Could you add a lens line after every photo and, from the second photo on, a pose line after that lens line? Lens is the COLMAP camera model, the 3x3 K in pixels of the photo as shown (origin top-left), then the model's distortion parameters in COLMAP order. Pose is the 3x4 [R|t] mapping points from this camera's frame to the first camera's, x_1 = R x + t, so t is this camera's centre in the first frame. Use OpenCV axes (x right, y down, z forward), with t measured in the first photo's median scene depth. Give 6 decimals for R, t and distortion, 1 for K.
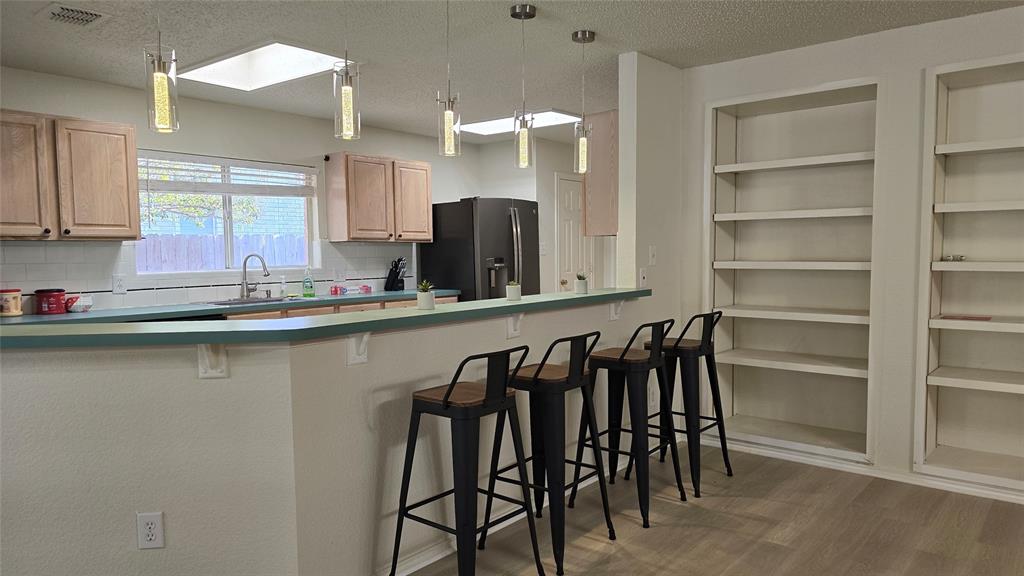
lens RADIAL K [[703.0, 0, 512.0], [0, 703.0, 288.0], [0, 0, 1]] dist [0.029523, 0.000333]
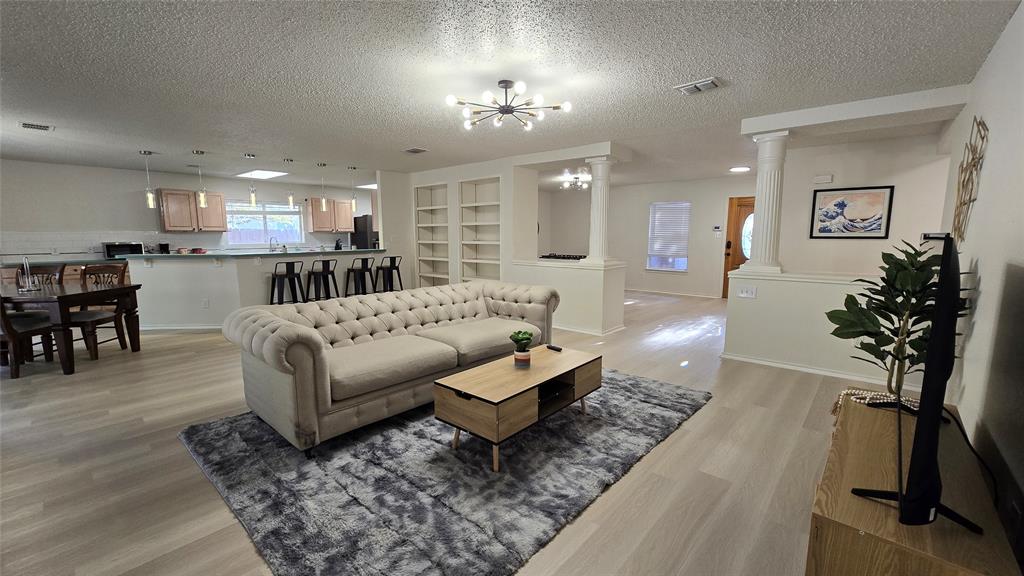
lens RADIAL K [[419.0, 0, 508.0], [0, 419.0, 291.3], [0, 0, 1]] dist [-0.008618, 0.000417]
pose [[0.999669, 0.010955, -0.023287, 0.577075], [-0.009114, 0.996932, 0.077742, 0.028063], [0.024067, -0.077504, 0.996702, -0.606973]]
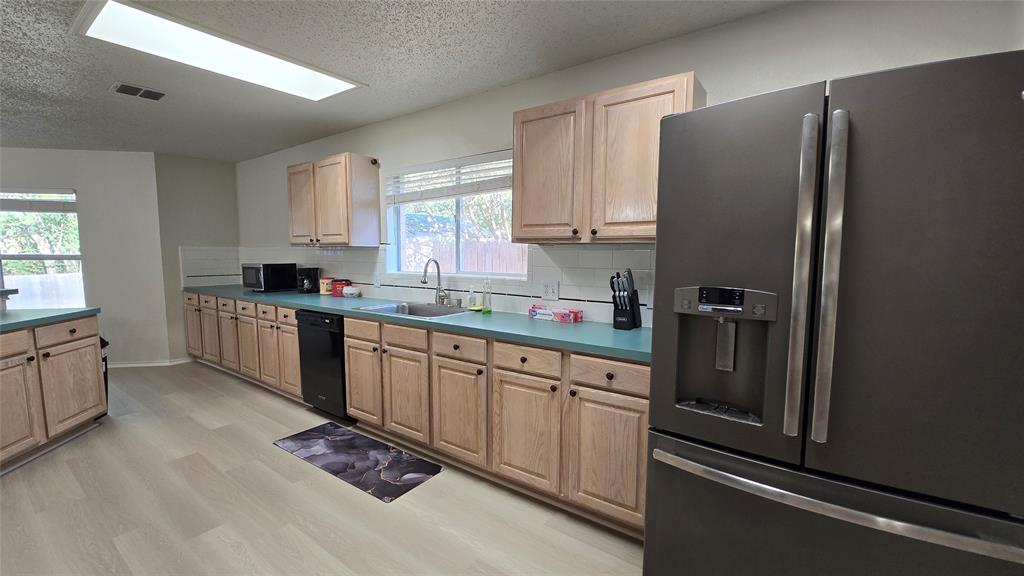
lens RADIAL K [[419.0, 0, 508.0], [0, 419.0, 291.3], [0, 0, 1]] dist [-0.008618, 0.000417]
pose [[0.068746, 0.105129, -0.992080, 0.190420], [-0.054672, 0.993335, 0.101473, -0.064437], [0.996135, 0.047263, 0.074035, 1.028170]]
